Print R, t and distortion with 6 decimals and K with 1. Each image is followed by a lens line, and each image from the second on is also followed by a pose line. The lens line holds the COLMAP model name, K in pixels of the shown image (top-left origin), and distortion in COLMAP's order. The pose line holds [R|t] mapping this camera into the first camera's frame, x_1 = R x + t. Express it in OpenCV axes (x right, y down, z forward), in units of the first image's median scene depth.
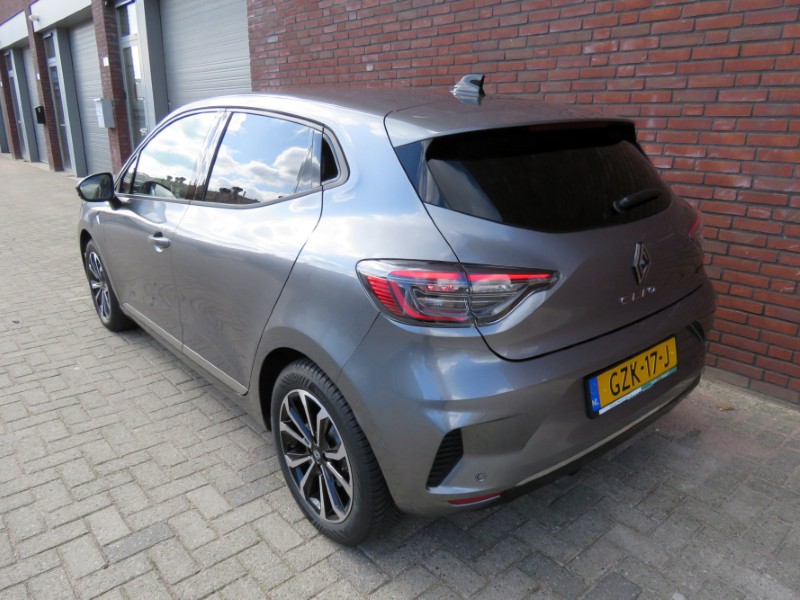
lens RADIAL K [[583.7, 0, 400.0], [0, 583.7, 300.0], [0, 0, 1]] dist [0.007212, -0.000511]
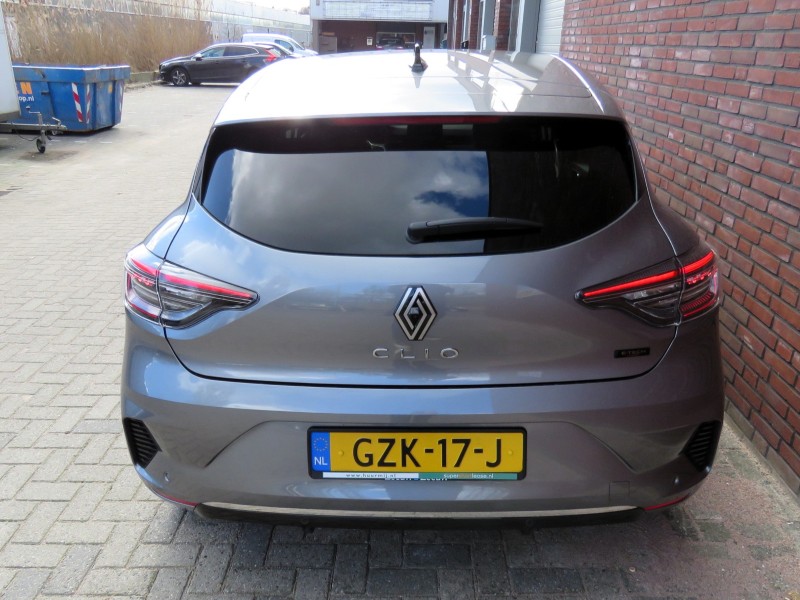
lens RADIAL K [[650.0, 0, 400.0], [0, 650.0, 300.0], [0, 0, 1]] dist [0.008591, 0.000651]
pose [[0.749391, 0.245861, -0.614789, 0.519263], [-0.203327, 0.969092, 0.139707, -0.110446], [0.630136, 0.020308, 0.776219, 0.195981]]
